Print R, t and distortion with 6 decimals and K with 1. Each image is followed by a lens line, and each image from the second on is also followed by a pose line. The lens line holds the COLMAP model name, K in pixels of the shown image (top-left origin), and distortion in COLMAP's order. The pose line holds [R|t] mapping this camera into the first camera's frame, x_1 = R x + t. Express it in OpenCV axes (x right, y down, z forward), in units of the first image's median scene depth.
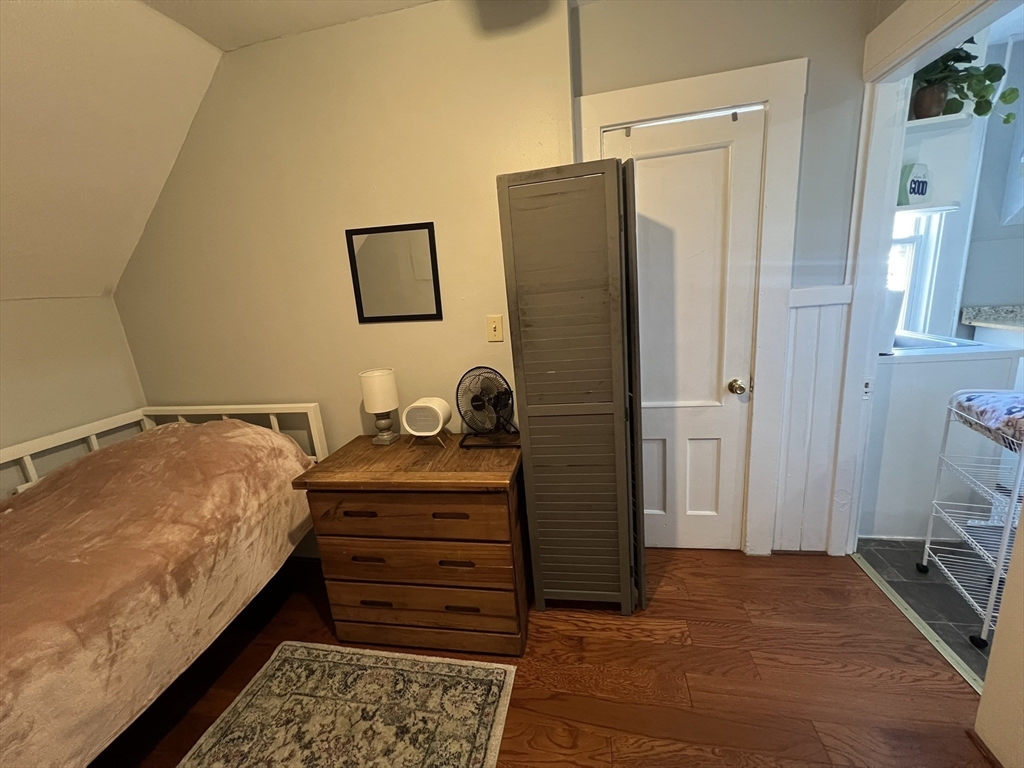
lens RADIAL K [[413.3, 0, 510.8], [0, 413.3, 383.7], [0, 0, 1]] dist [0.001624, 0.000625]
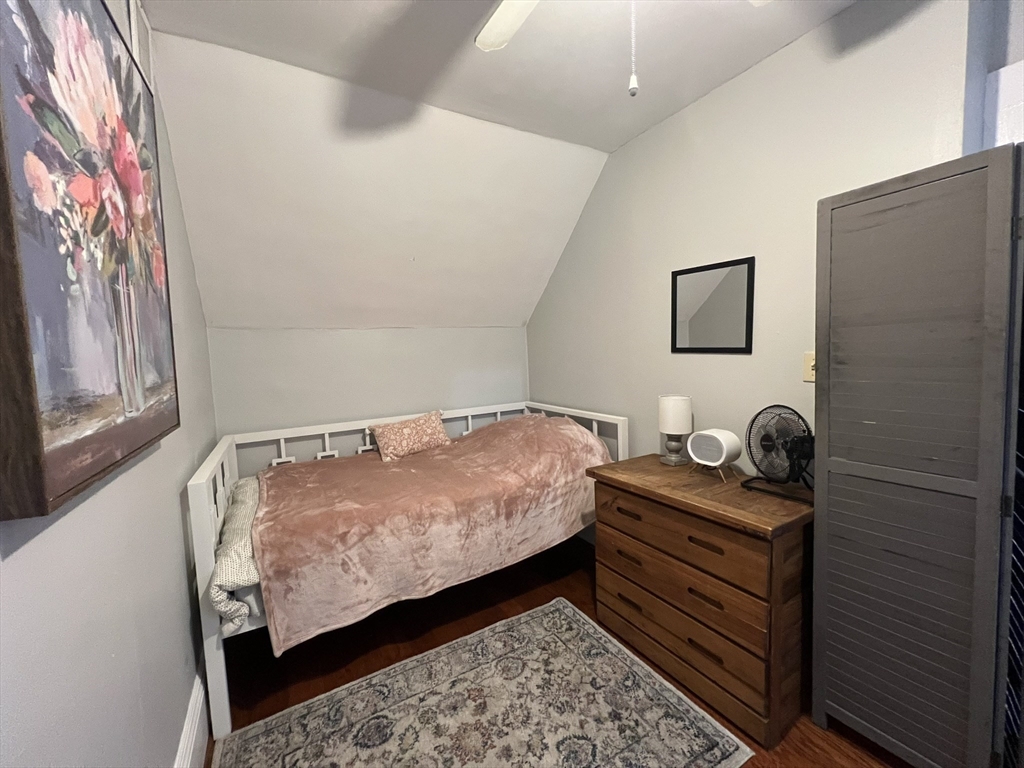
lens RADIAL K [[413.3, 0, 510.8], [0, 413.3, 383.7], [0, 0, 1]] dist [0.001624, 0.000625]
pose [[0.662117, 0.117006, -0.740210, 0.220801], [-0.192455, 0.981157, -0.017058, 0.045525], [0.724267, 0.153752, 0.672159, -0.056505]]
